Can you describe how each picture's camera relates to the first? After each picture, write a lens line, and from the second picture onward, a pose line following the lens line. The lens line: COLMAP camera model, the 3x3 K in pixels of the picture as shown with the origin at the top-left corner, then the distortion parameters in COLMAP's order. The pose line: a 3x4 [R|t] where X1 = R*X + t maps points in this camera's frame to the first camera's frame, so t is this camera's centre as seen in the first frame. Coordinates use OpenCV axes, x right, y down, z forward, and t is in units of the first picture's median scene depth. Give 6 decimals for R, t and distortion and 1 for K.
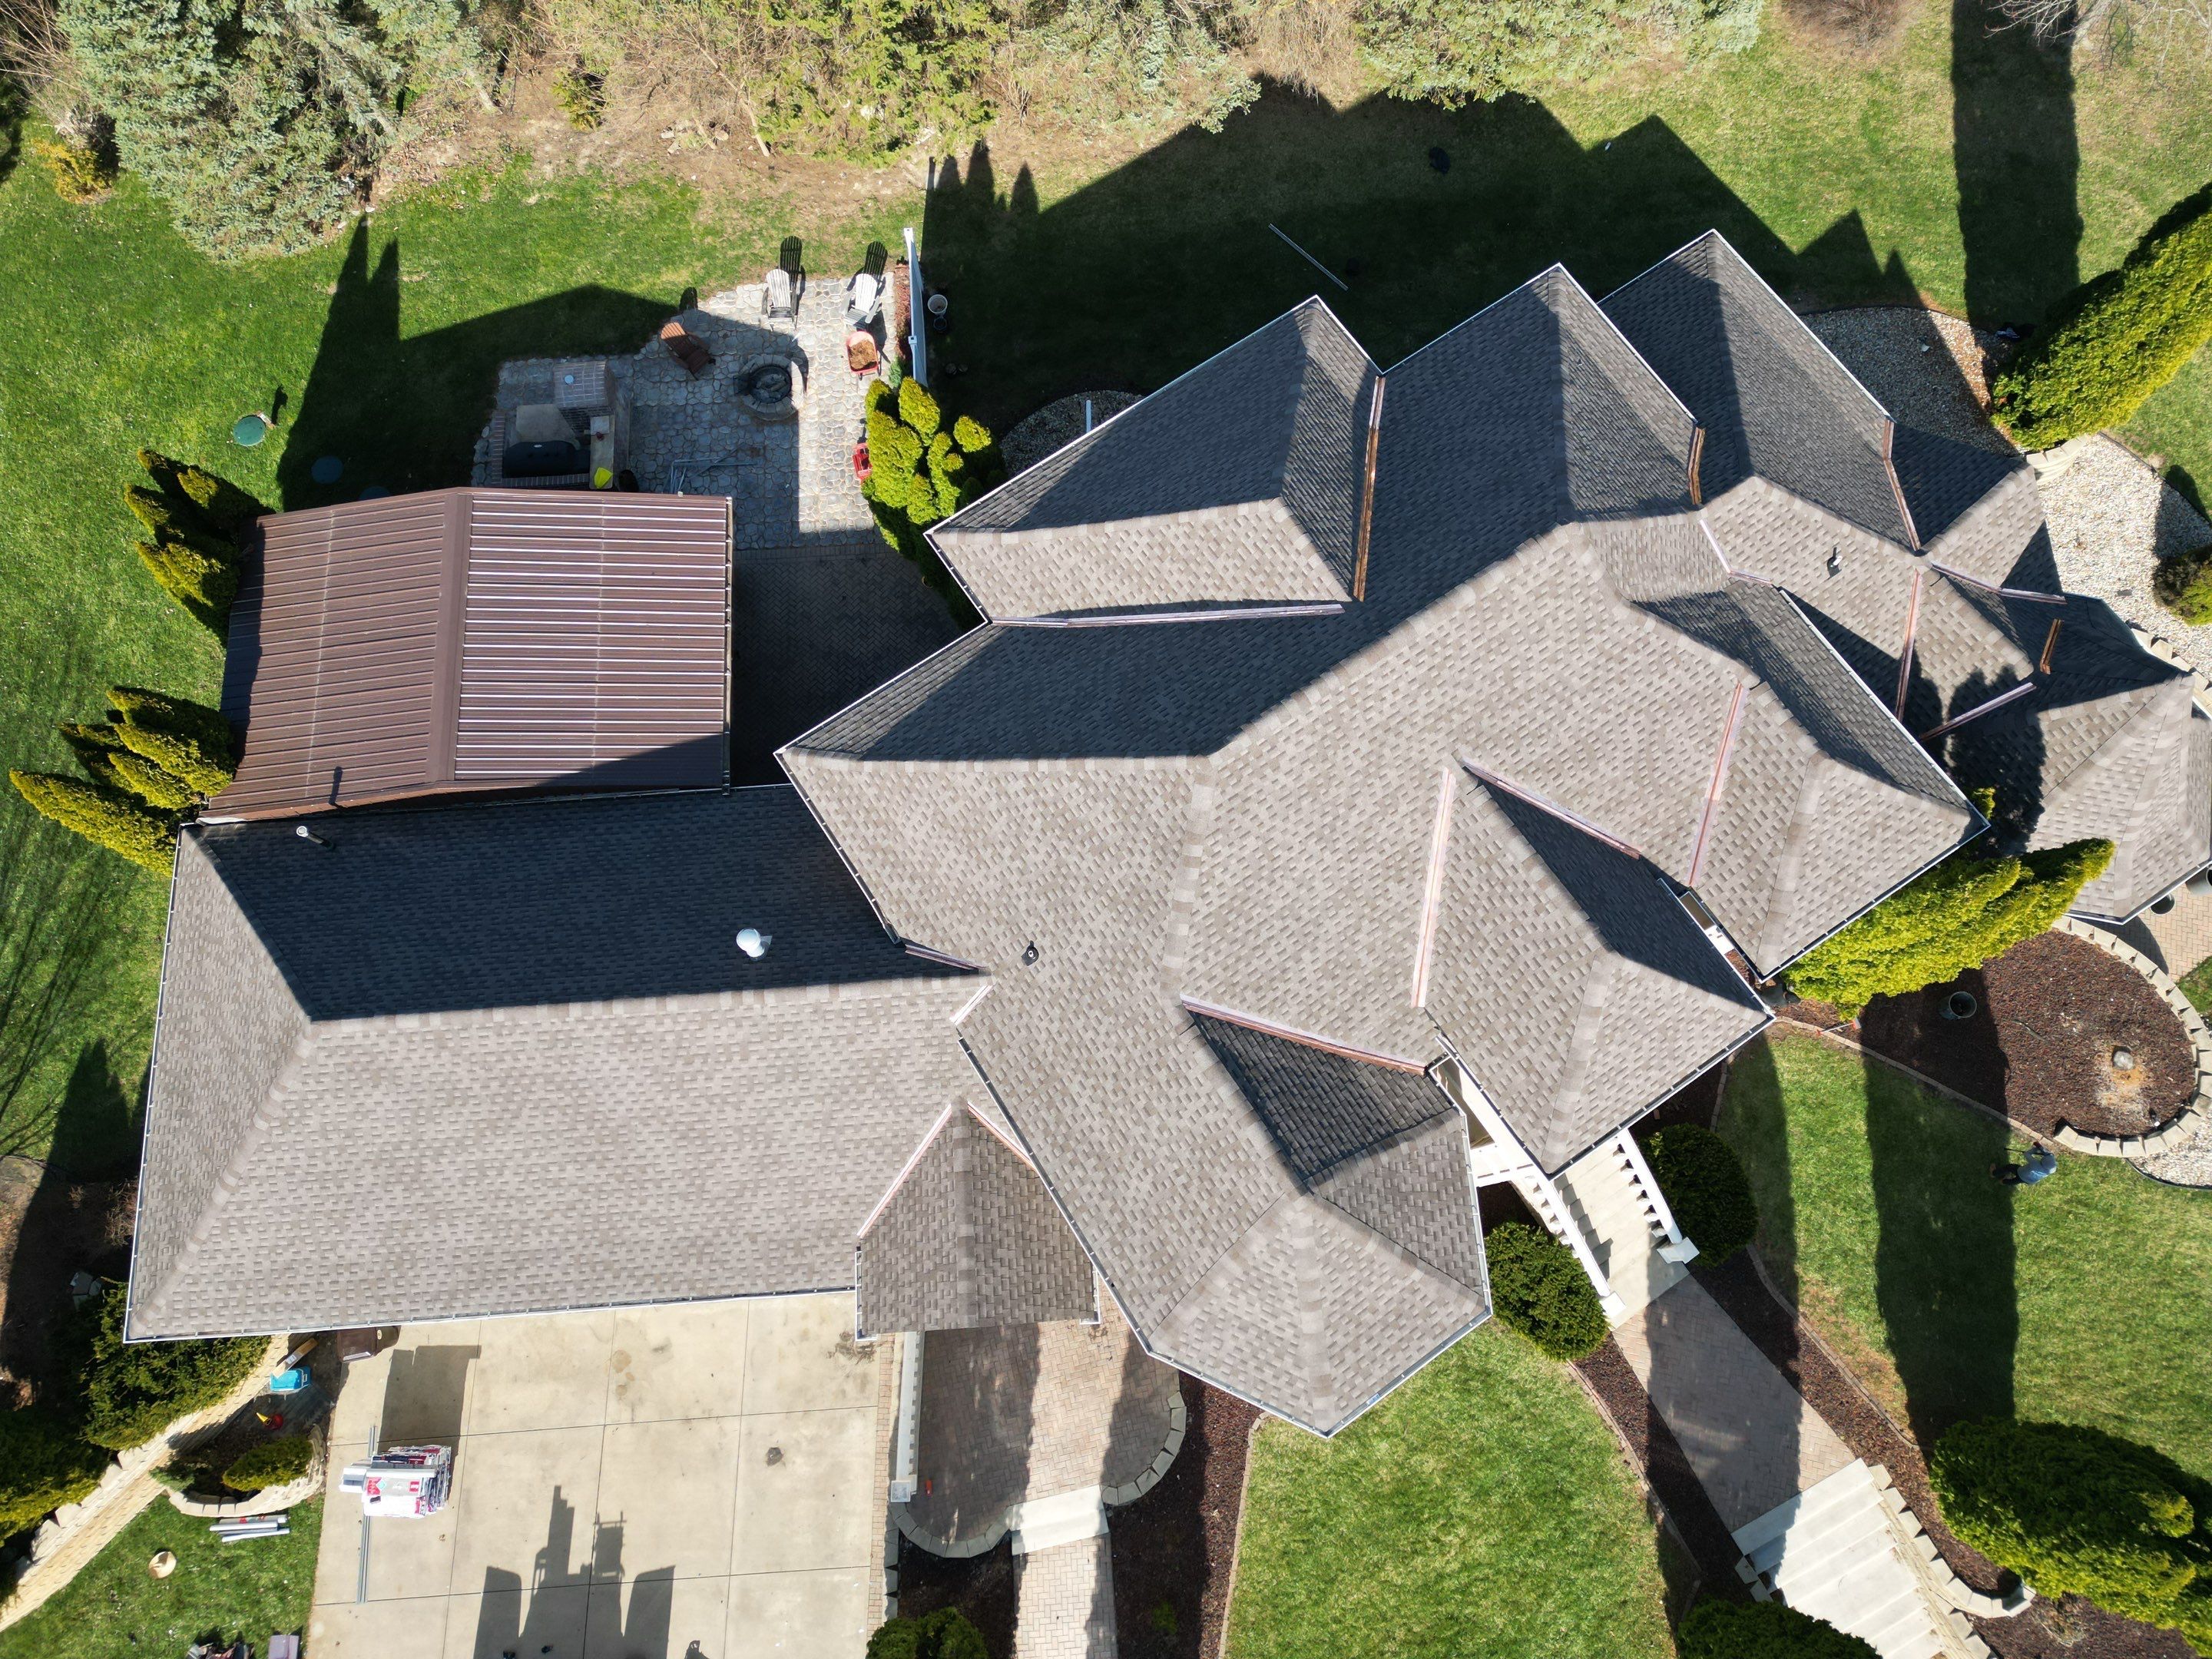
lens RADIAL K [[1538.0, 0, 1116.4], [0, 1538.0, 832.0], [0, 0, 1]] dist [0.056902, -0.023596]
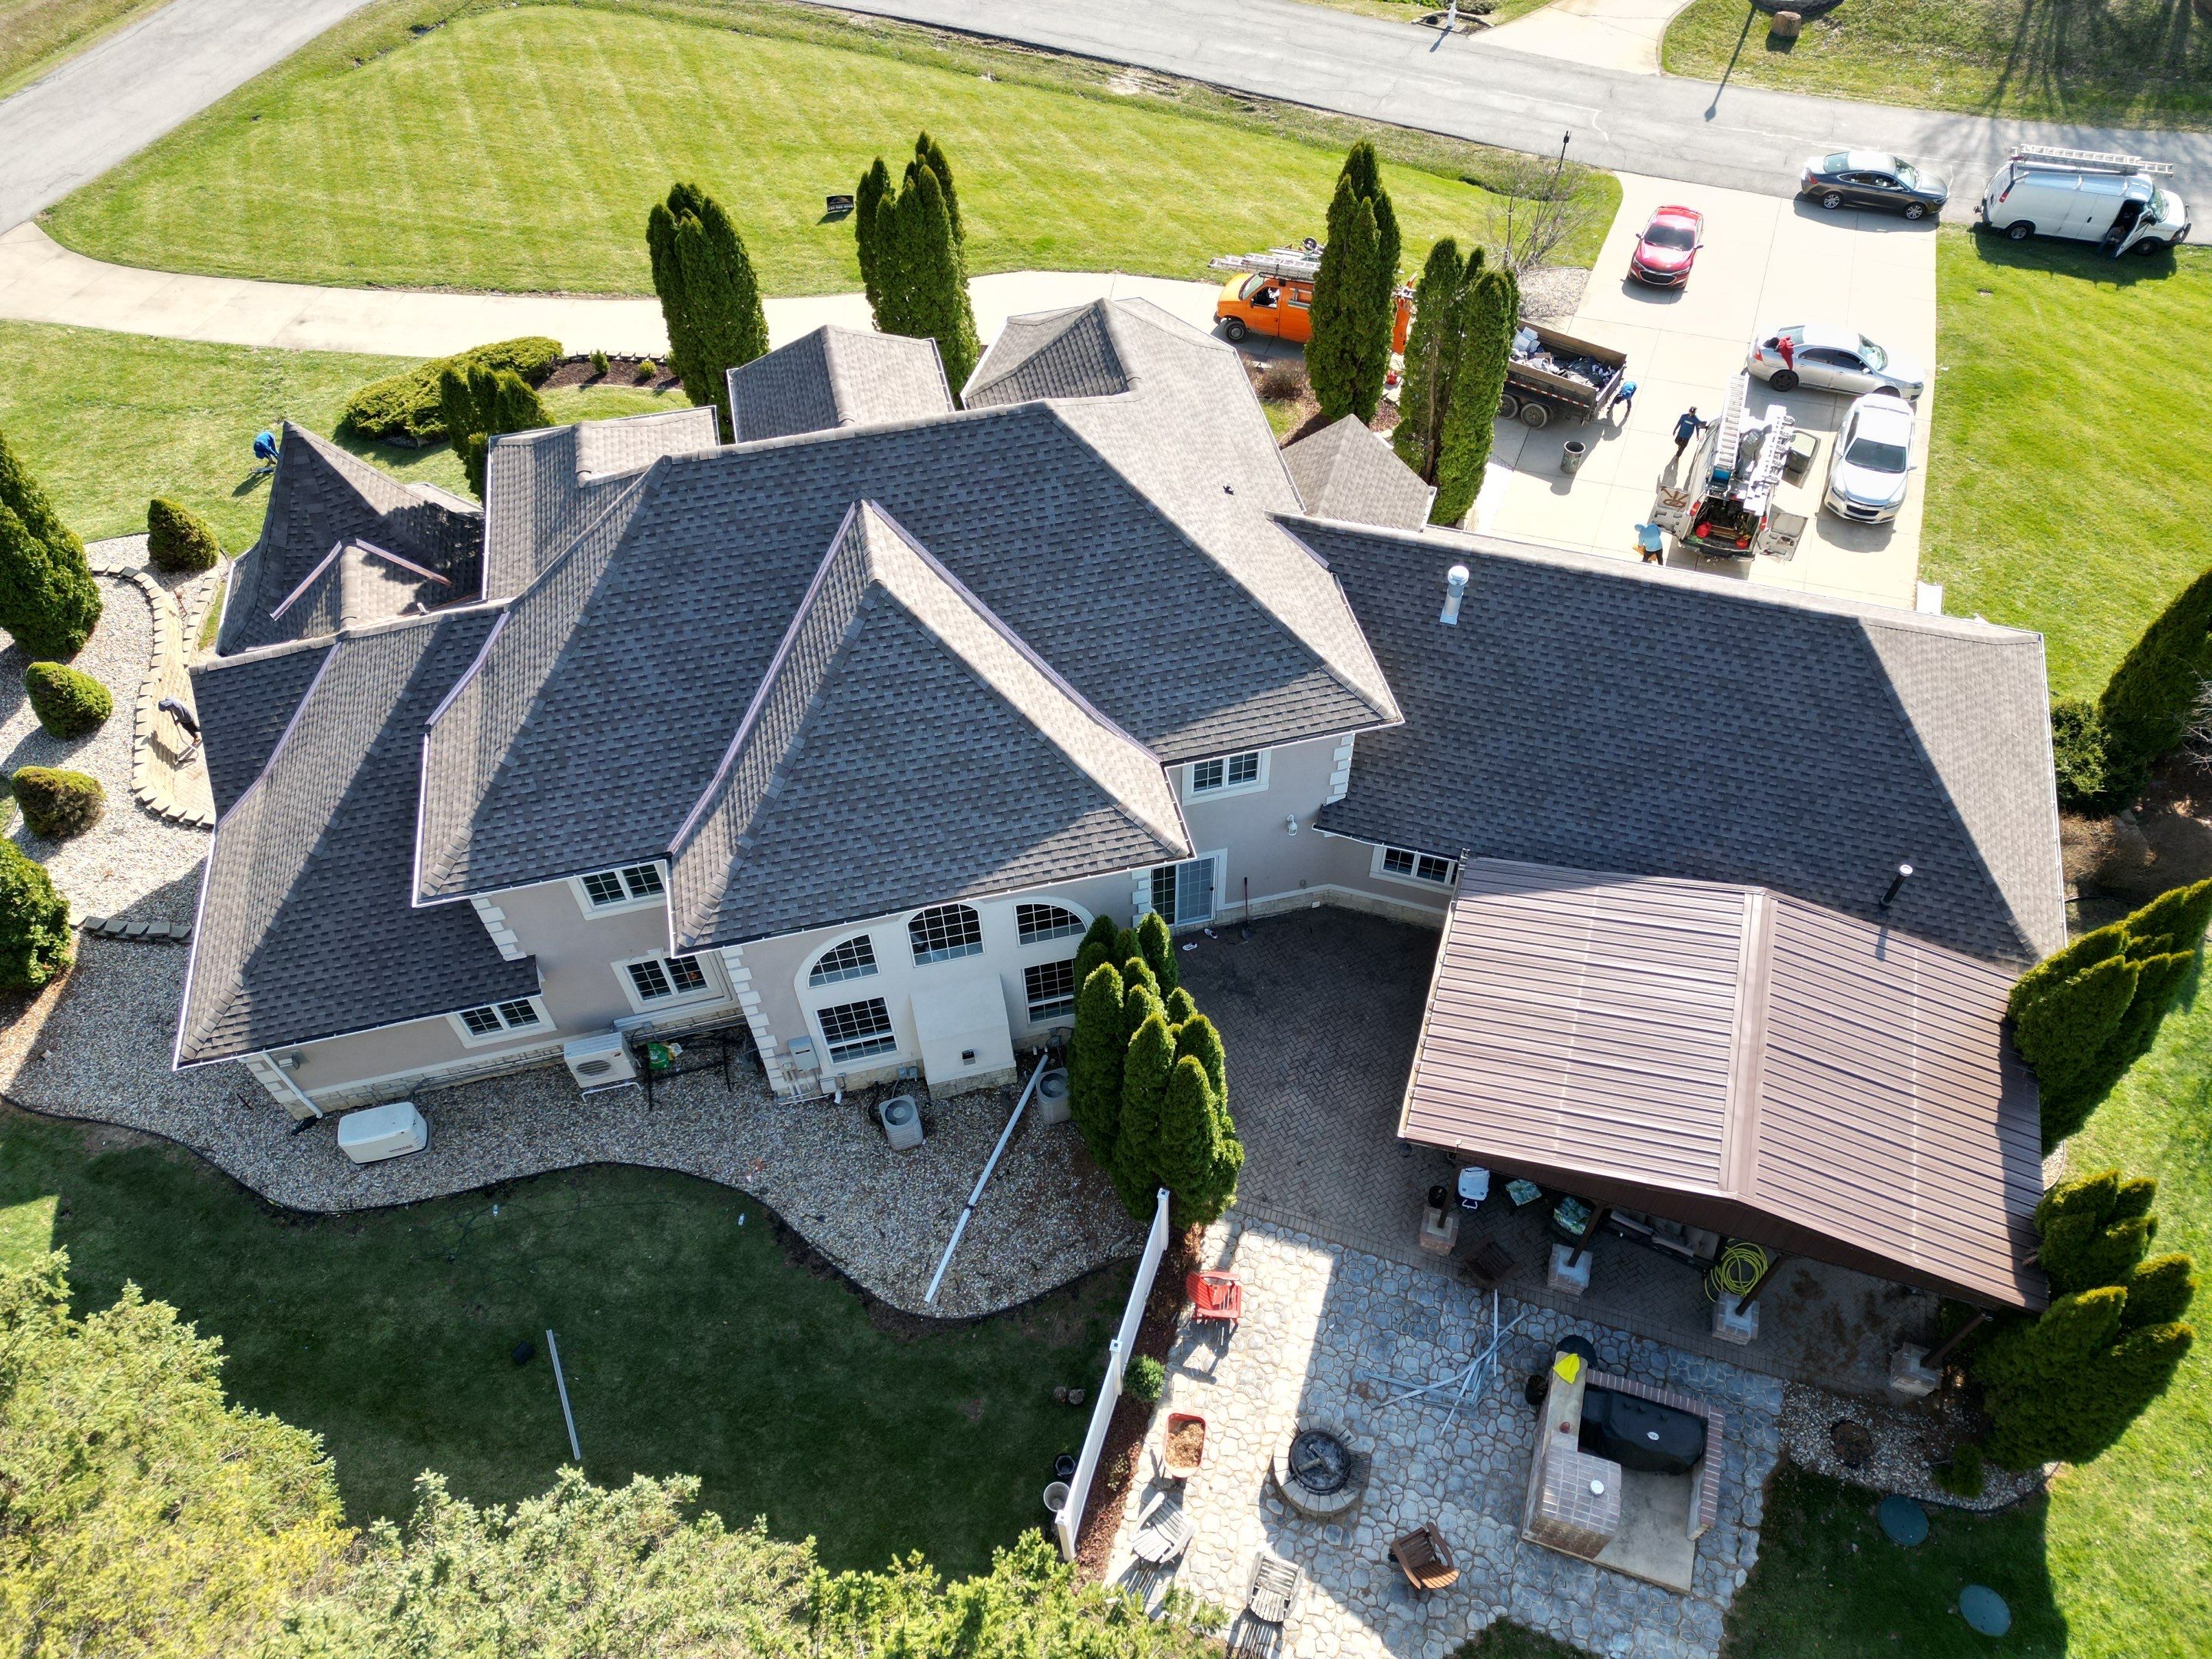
lens RADIAL K [[1538.0, 0, 1109.8], [0, 1538.0, 817.2], [0, 0, 1]] dist [0.056902, -0.023596]
pose [[-0.930764, -0.250478, 0.266343, -0.326377], [0.361570, -0.522469, 0.772200, -0.943102], [-0.054264, 0.815038, 0.576861, 0.462910]]
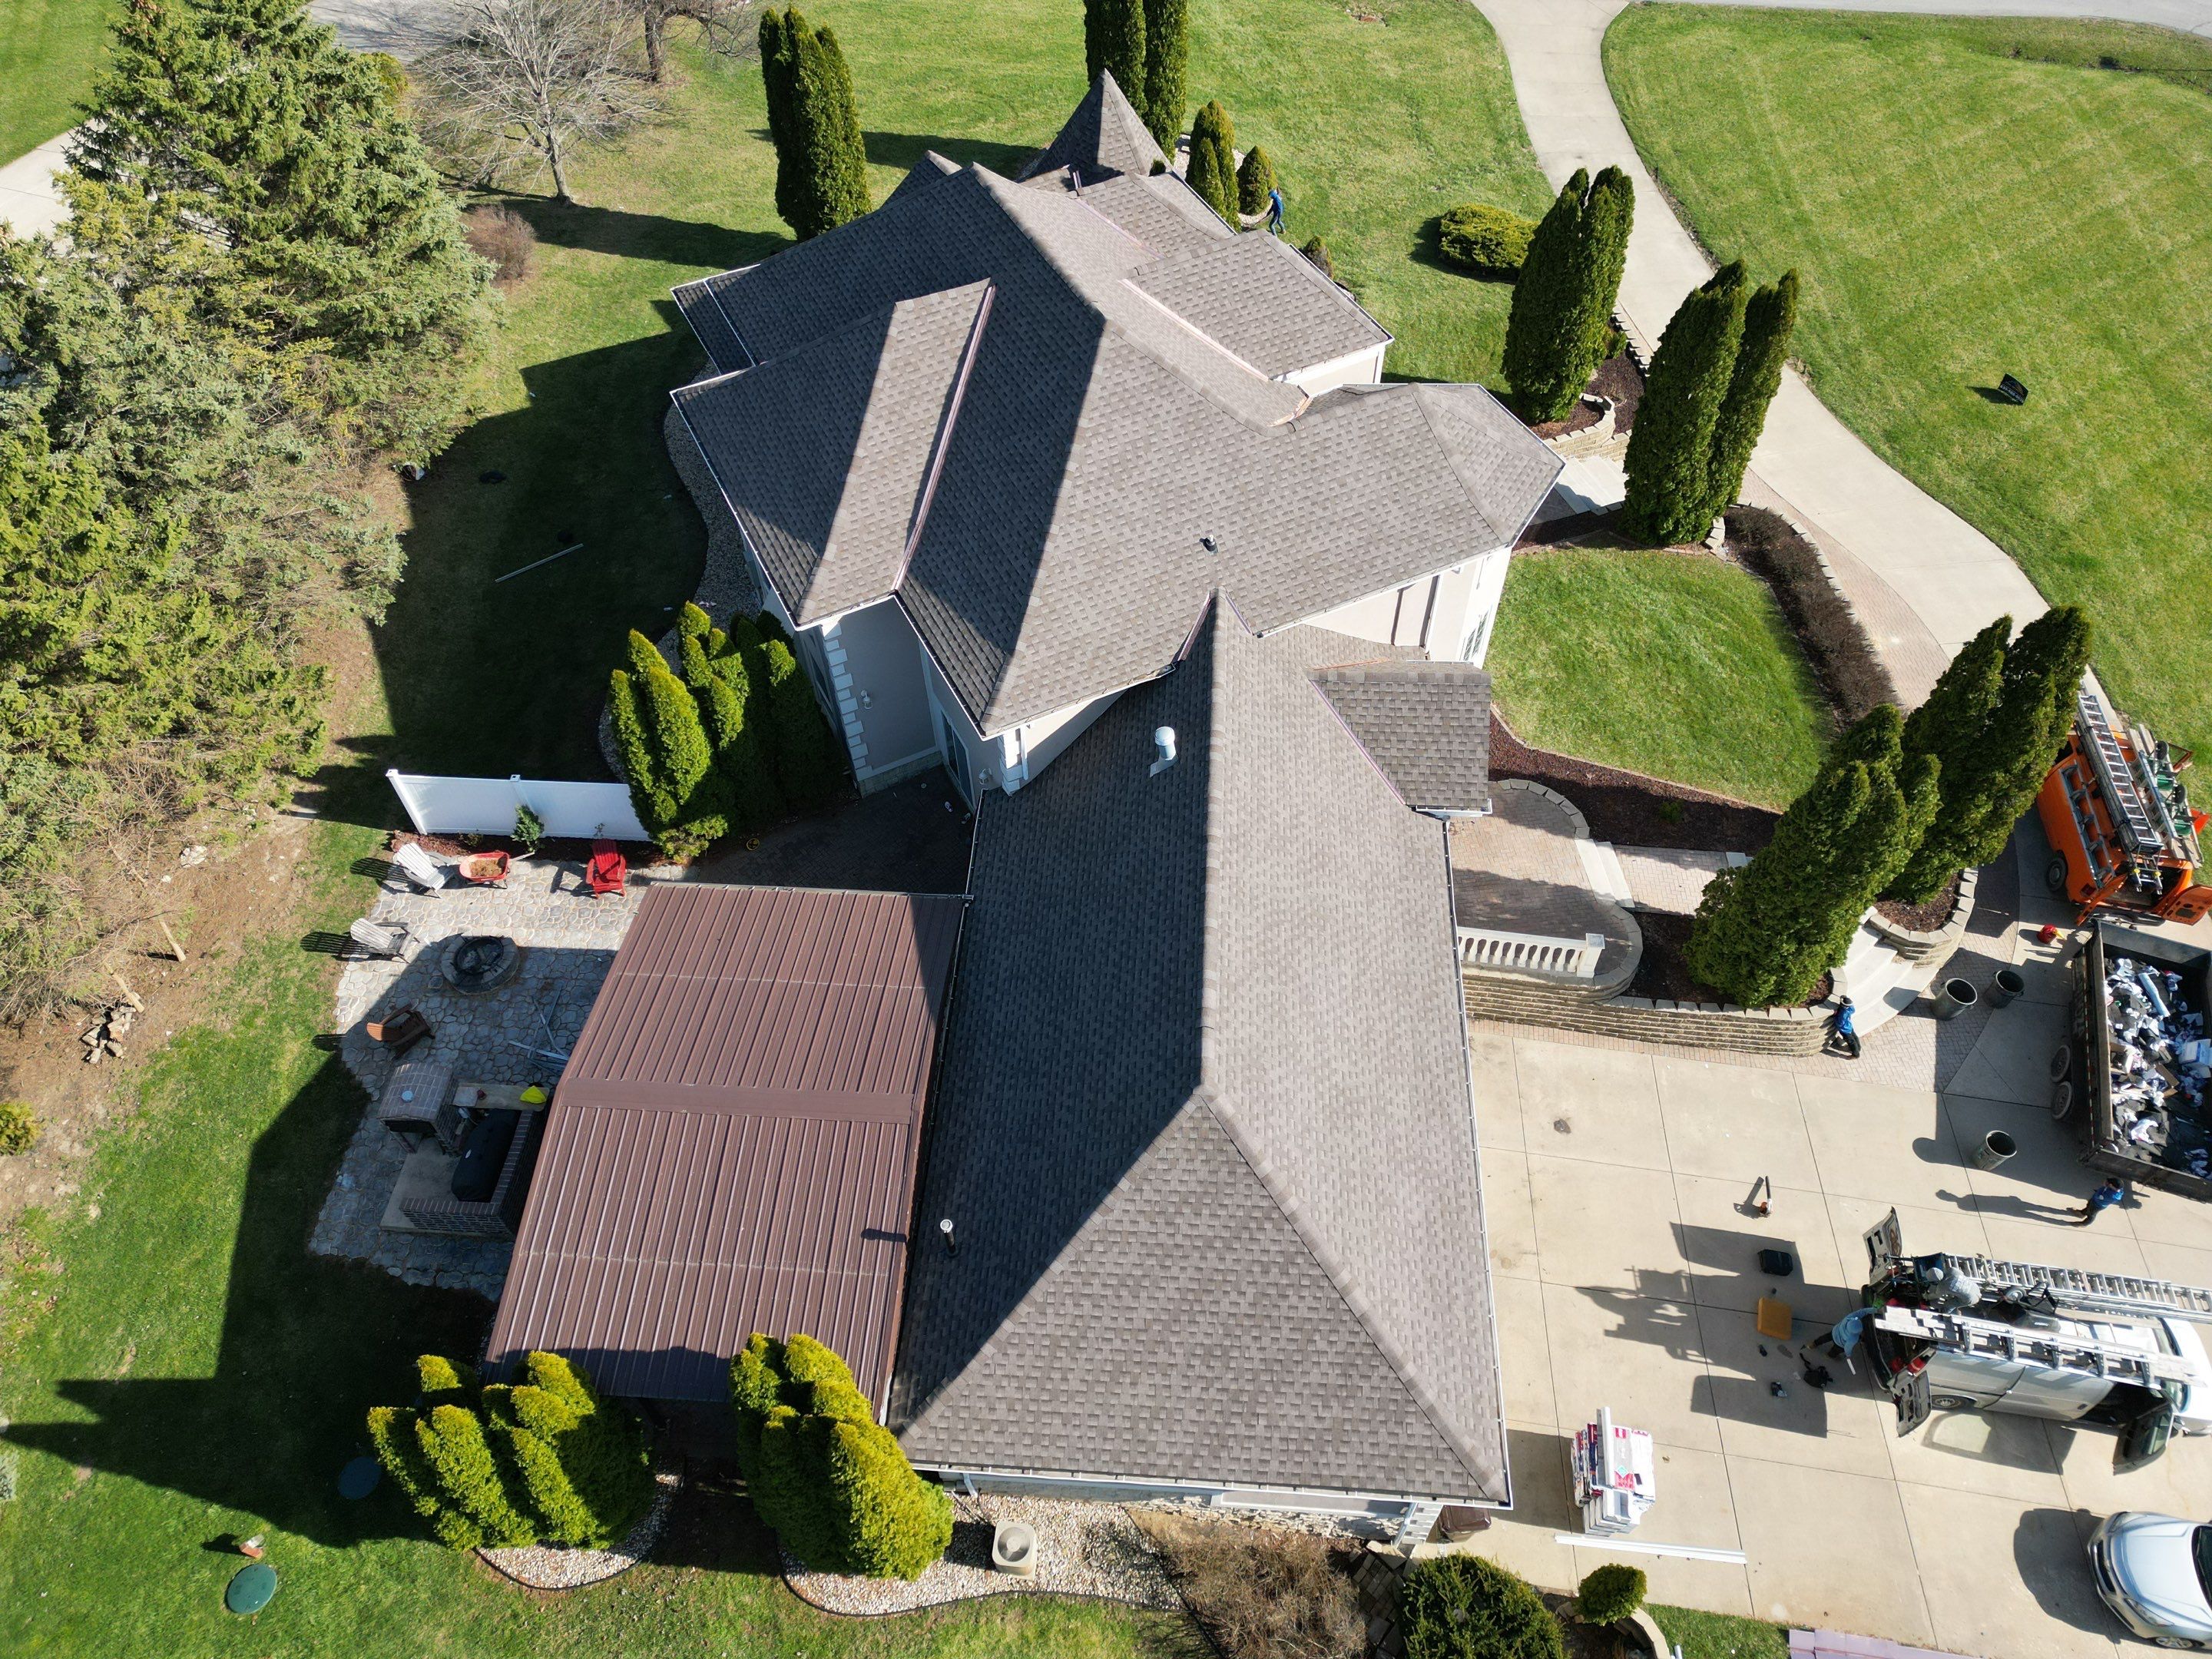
lens RADIAL K [[1538.0, 0, 1100.5], [0, 1538.0, 832.0], [0, 0, 1]] dist [0.056902, -0.023596]
pose [[0.129824, -0.760100, 0.636705, -0.928220], [0.959631, 0.257905, 0.112219, -0.074096], [-0.249507, 0.596433, 0.762898, 0.205355]]
